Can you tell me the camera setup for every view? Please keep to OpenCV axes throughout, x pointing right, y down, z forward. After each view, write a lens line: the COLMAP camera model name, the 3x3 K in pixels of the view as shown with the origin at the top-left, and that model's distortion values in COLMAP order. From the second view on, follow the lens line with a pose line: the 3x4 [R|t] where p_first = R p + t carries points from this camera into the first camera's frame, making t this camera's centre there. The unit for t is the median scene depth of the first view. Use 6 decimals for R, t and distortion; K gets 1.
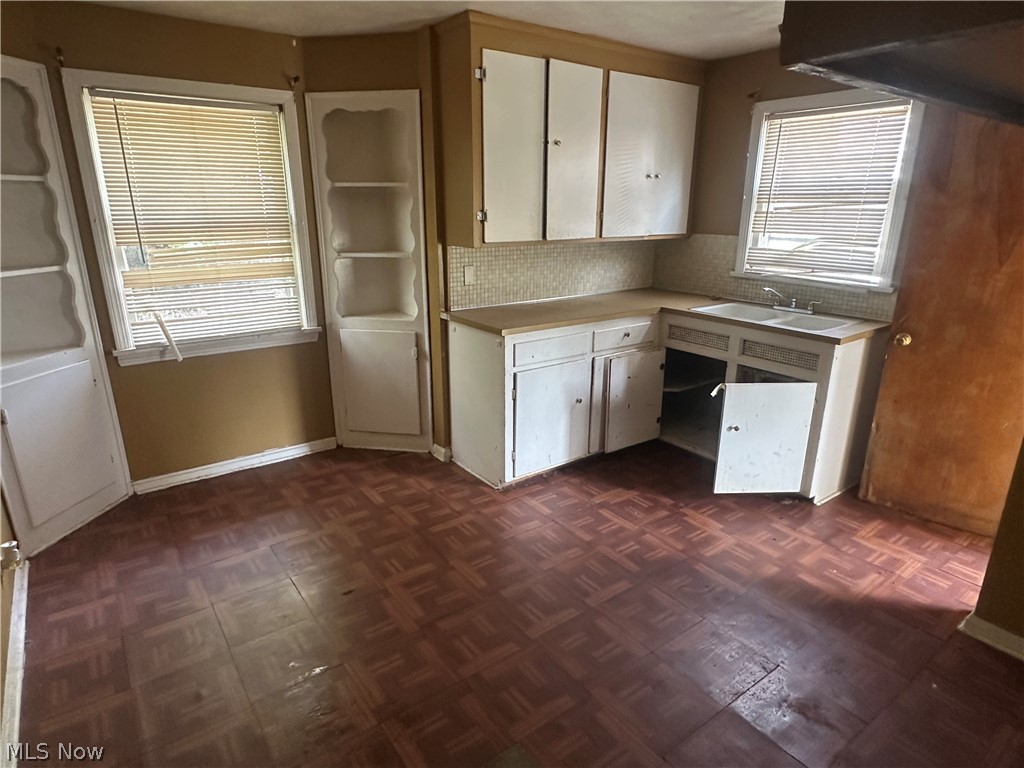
lens RADIAL K [[597.5, 0, 515.0], [0, 597.5, 387.1], [0, 0, 1]] dist [-0.002542, 0.000133]
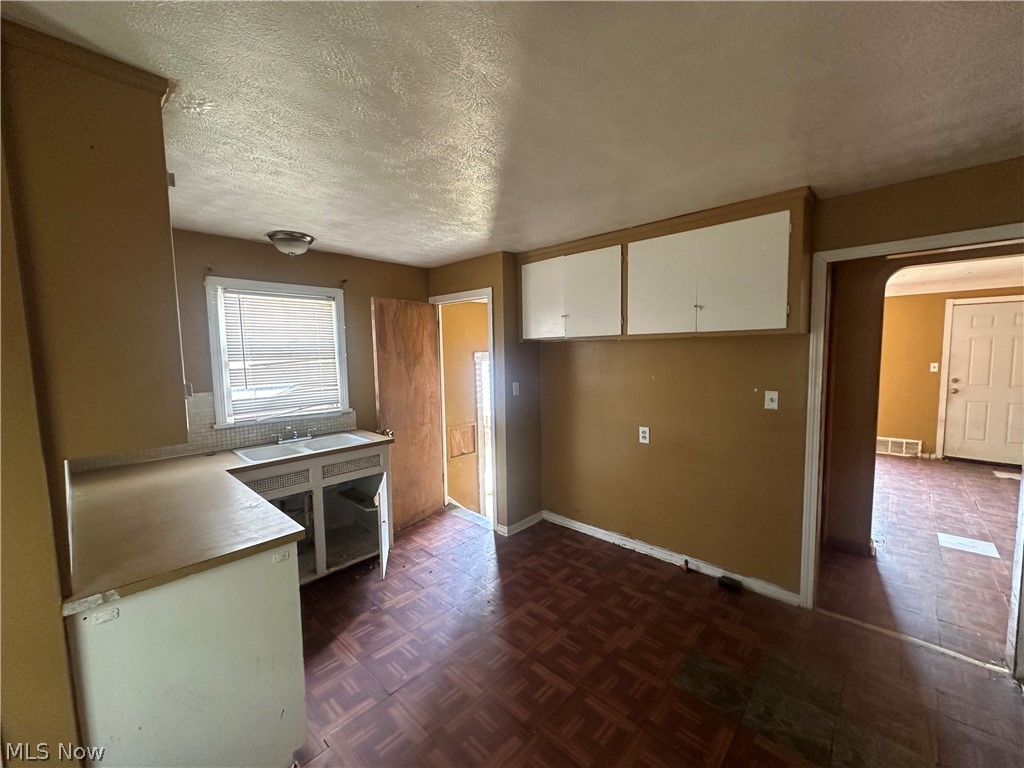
lens RADIAL K [[409.7, 0, 513.3], [0, 409.7, 384.1], [0, 0, 1]] dist [0.000212, 0.000040]
pose [[-0.177415, -0.079345, 0.980932, -0.538718], [0.308501, 0.942022, 0.131995, -0.245427], [-0.934532, 0.326036, -0.142651, 0.747075]]
